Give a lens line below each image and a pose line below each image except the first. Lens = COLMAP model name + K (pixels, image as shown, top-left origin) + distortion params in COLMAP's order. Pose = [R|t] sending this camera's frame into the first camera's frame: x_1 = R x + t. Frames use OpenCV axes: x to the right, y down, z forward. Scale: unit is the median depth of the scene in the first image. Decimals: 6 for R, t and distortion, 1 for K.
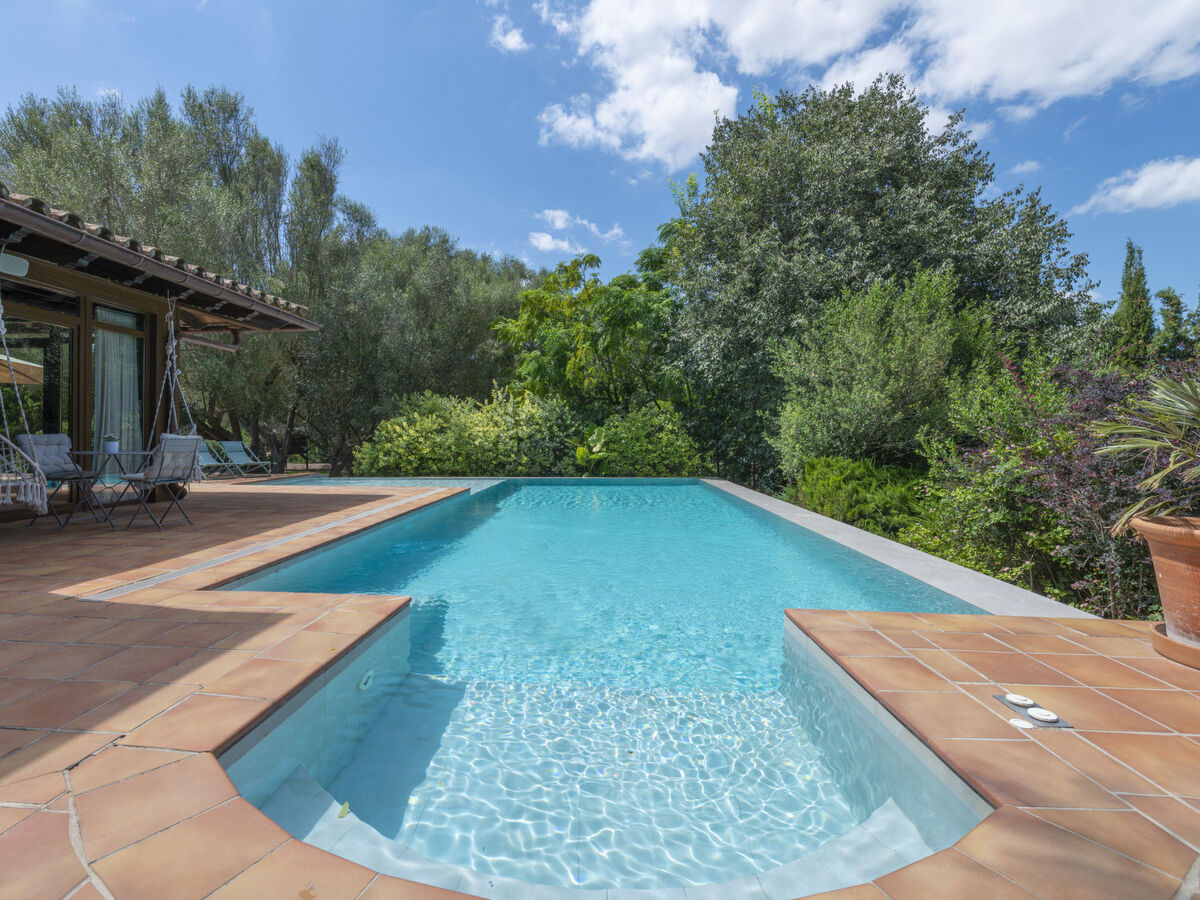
lens RADIAL K [[551.7, 0, 600.0], [0, 551.7, 450.0], [0, 0, 1]] dist [0.034612, 0.000176]
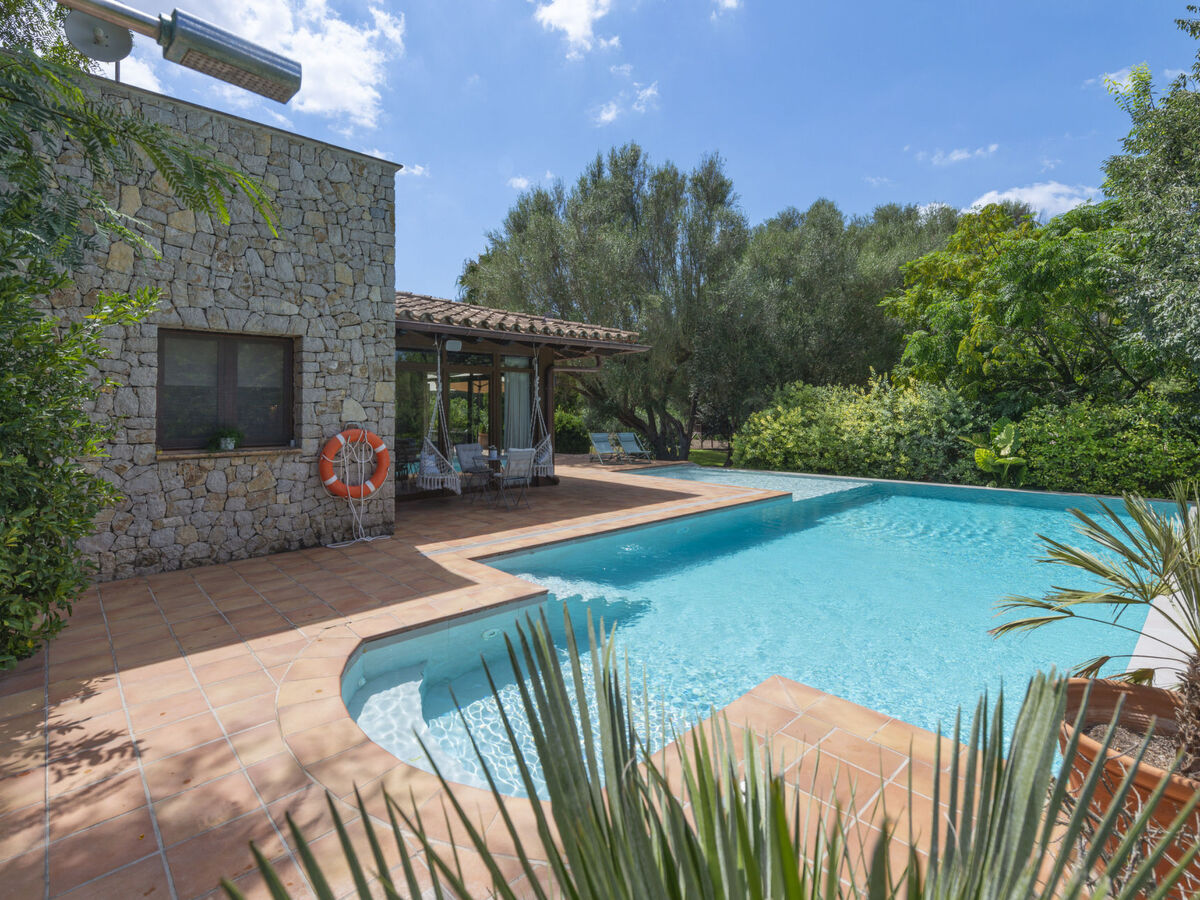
lens RADIAL K [[622.1, 0, 600.6], [0, 622.1, 431.7], [0, 0, 1]] dist [0.001818, 0.000248]
pose [[0.723775, 0.031880, -0.689299, 0.184484], [-0.020214, 0.999483, 0.025001, -0.040395], [0.689739, -0.004162, 0.724046, -0.011363]]
